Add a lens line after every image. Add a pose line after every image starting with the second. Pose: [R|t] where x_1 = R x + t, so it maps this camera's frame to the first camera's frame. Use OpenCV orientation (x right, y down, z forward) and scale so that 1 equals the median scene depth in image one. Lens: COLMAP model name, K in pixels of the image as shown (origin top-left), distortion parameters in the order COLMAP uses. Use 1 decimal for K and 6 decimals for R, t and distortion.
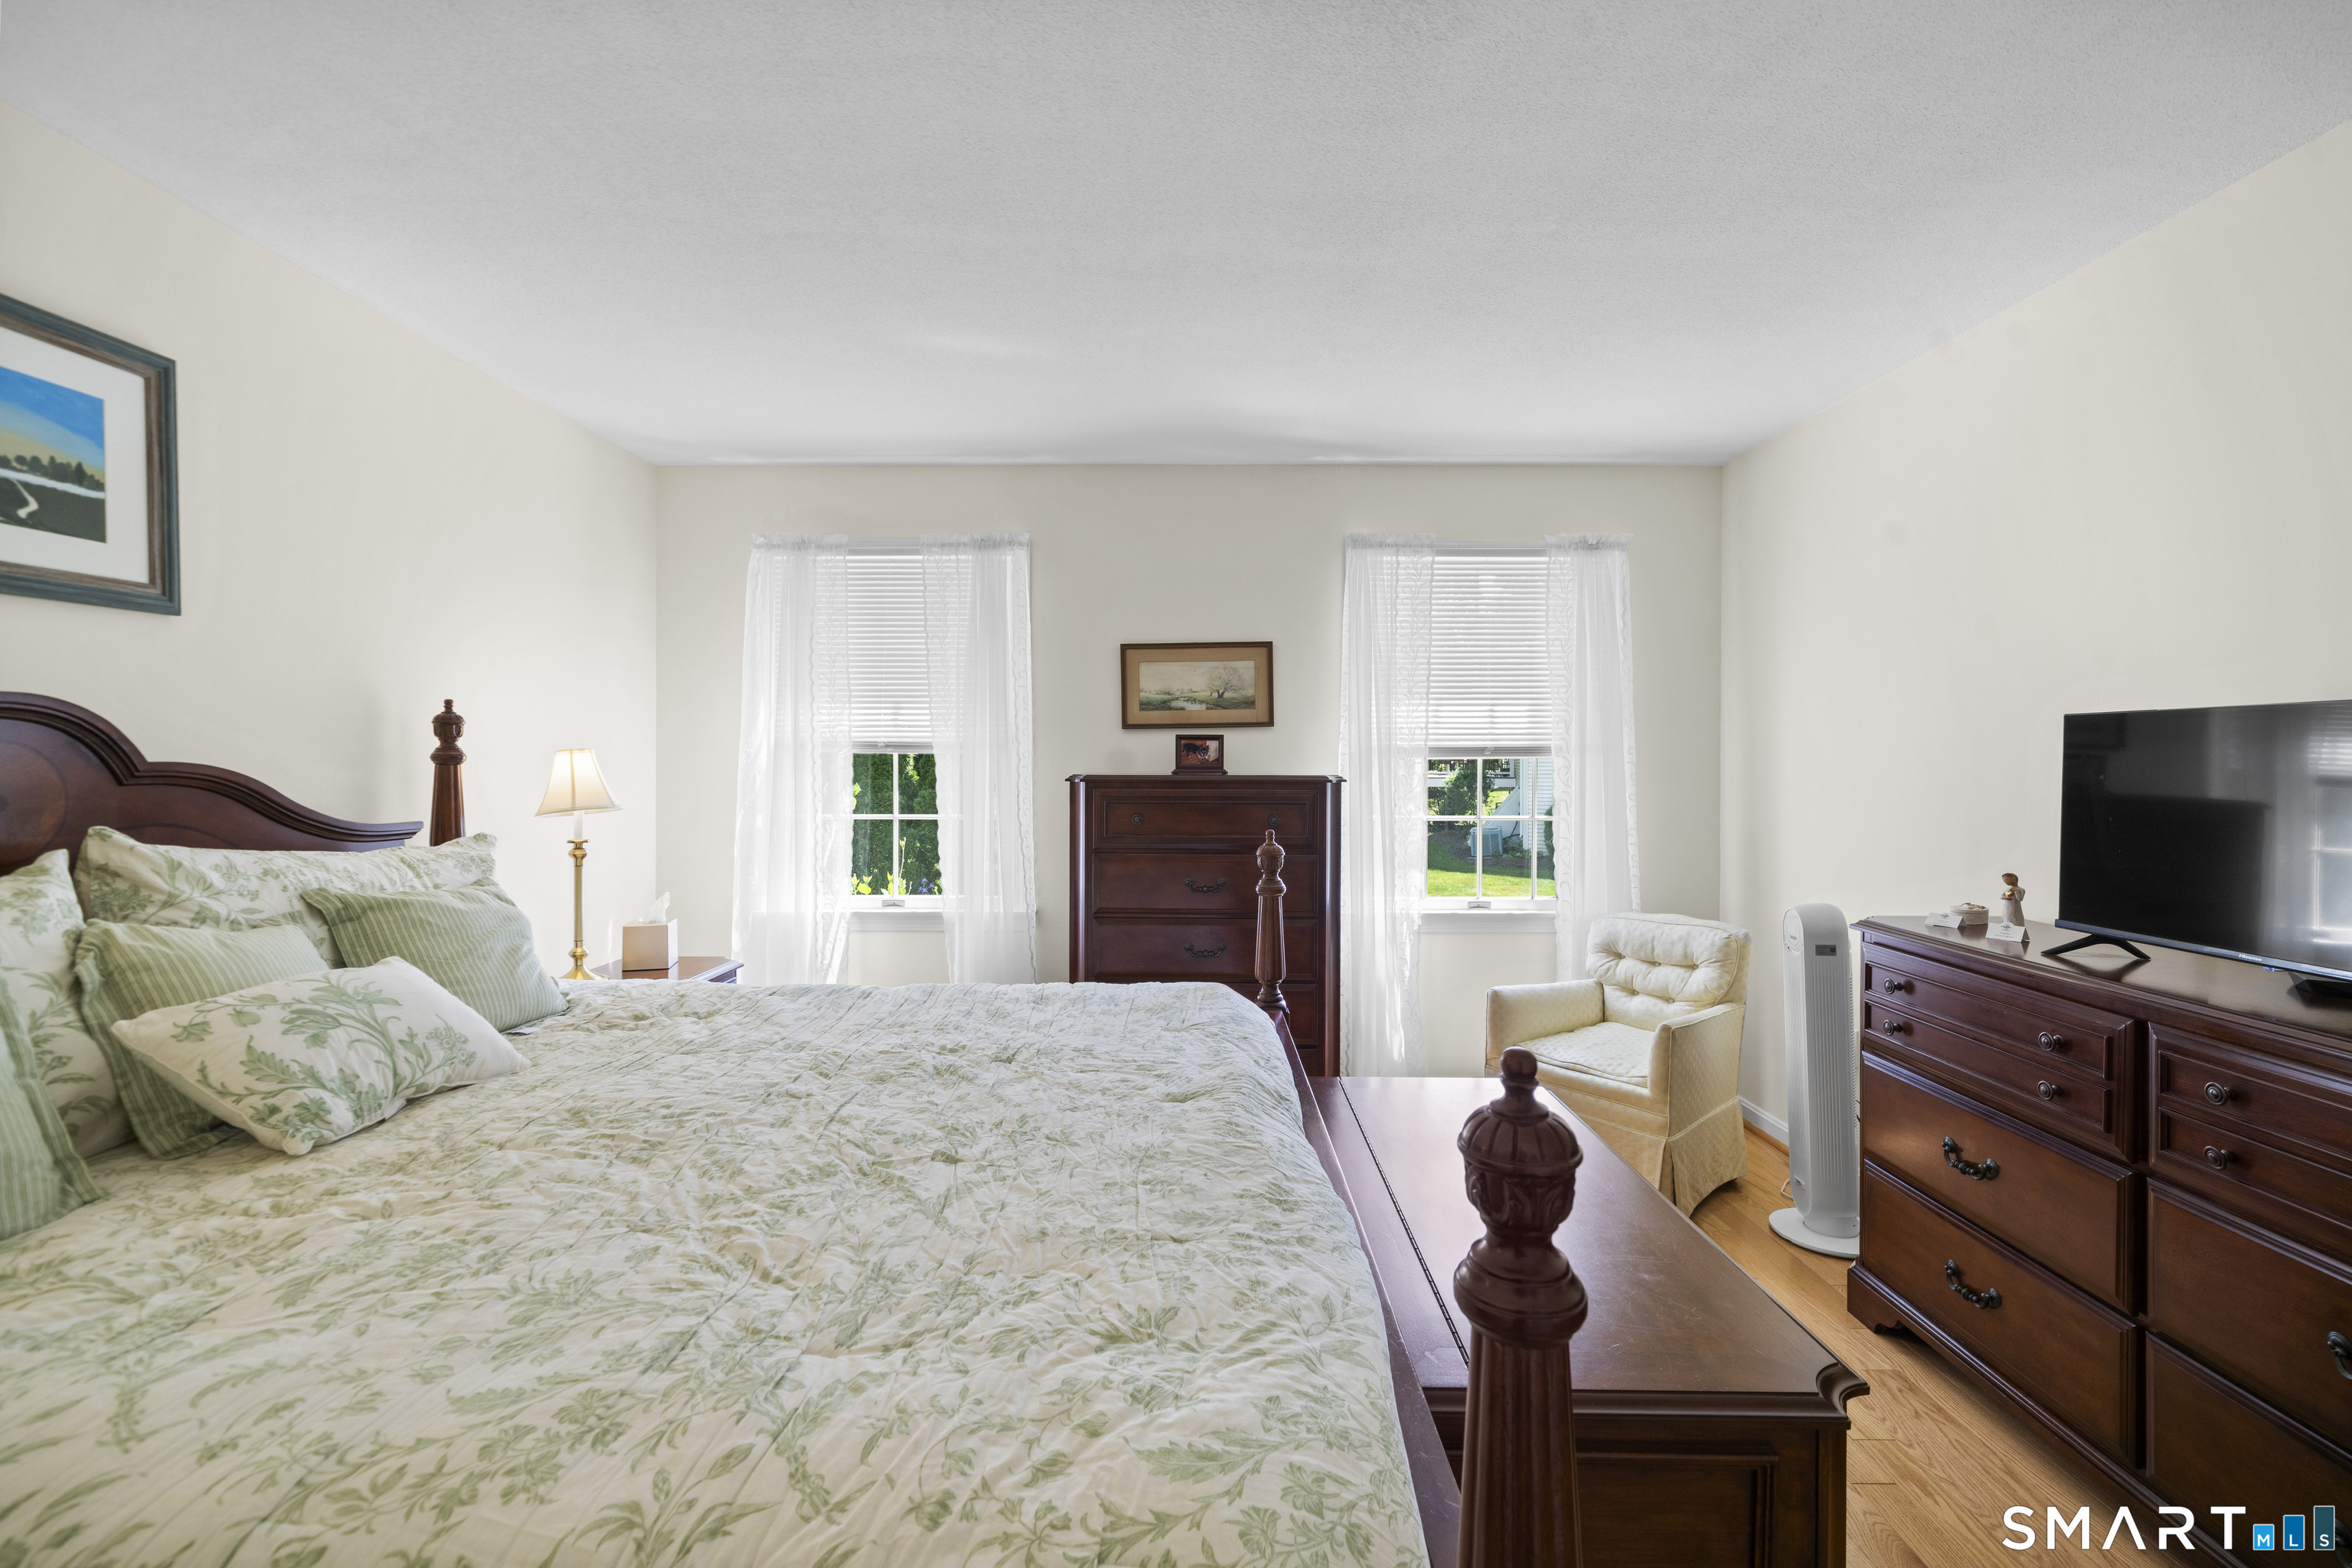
lens RADIAL K [[1030.8, 0, 1176.0], [0, 1030.8, 784.0], [0, 0, 1]] dist [-0.001466, -0.000037]
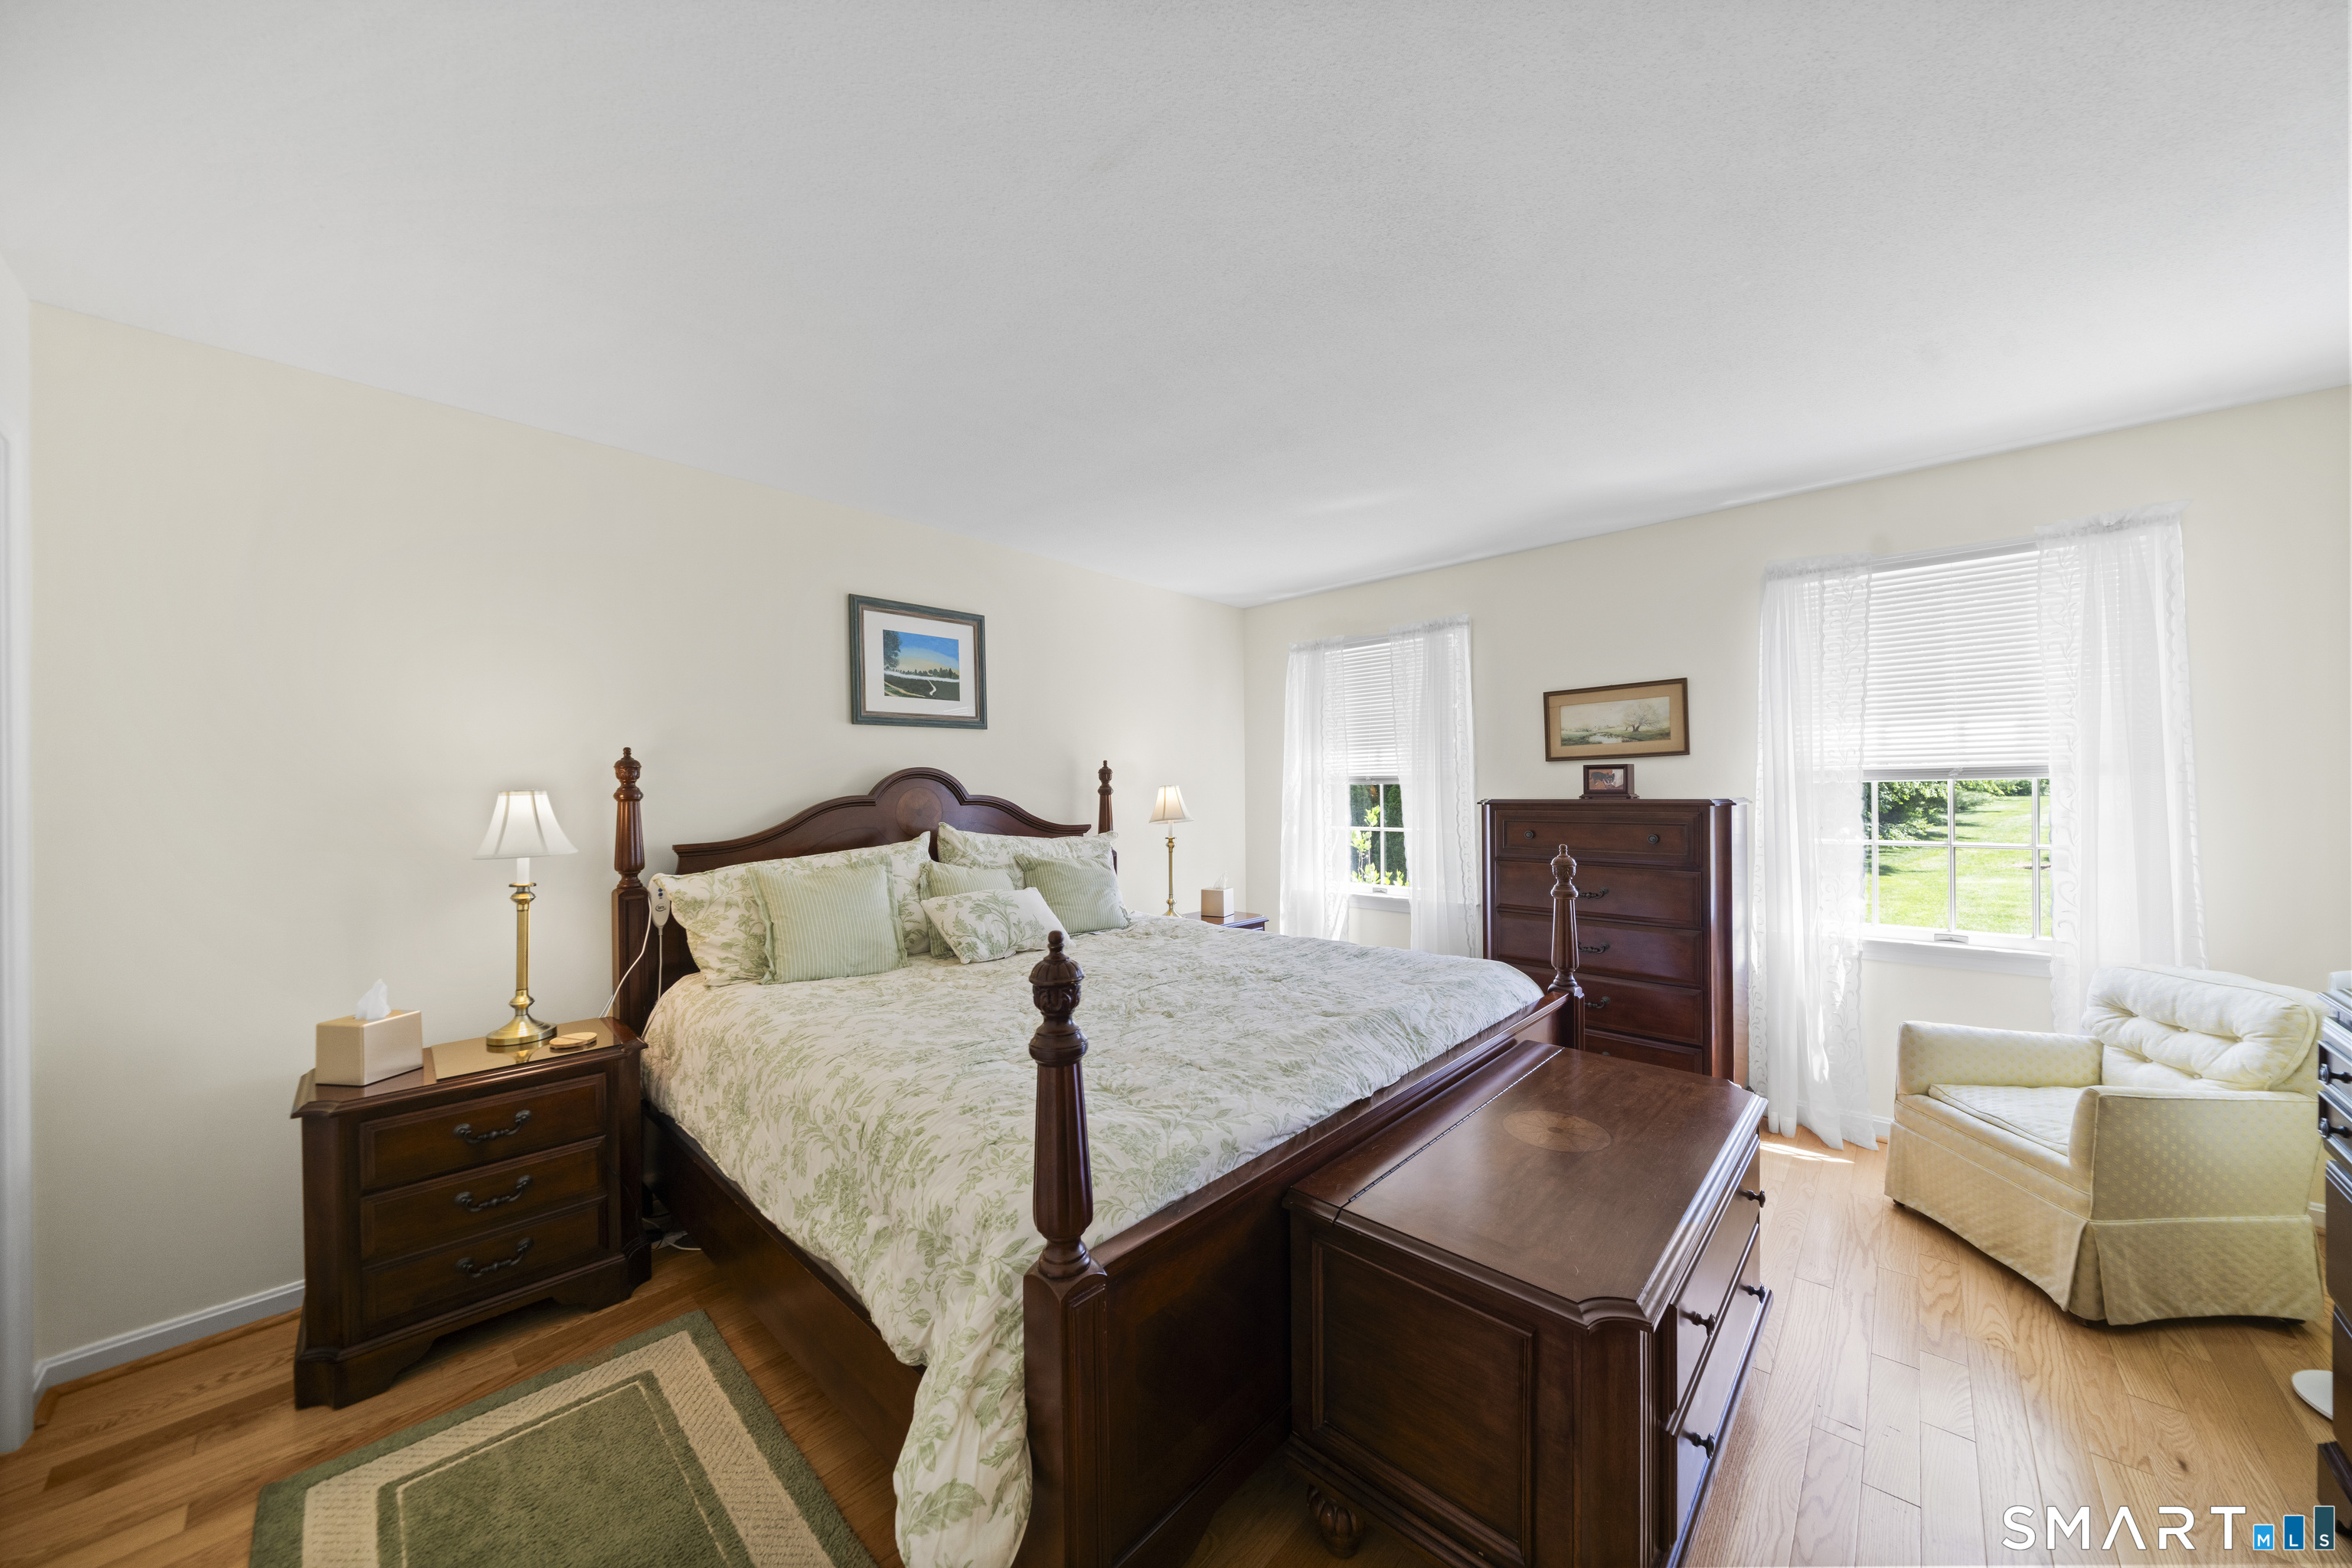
lens RADIAL K [[816.6, 0, 1173.7], [0, 816.6, 814.7], [0, 0, 1]] dist [-0.005597, 0.000078]
pose [[0.731955, 0.010429, -0.681273, 0.407644], [-0.003053, 0.999923, 0.012026, -0.000912], [0.681346, -0.006723, 0.731930, -0.016143]]
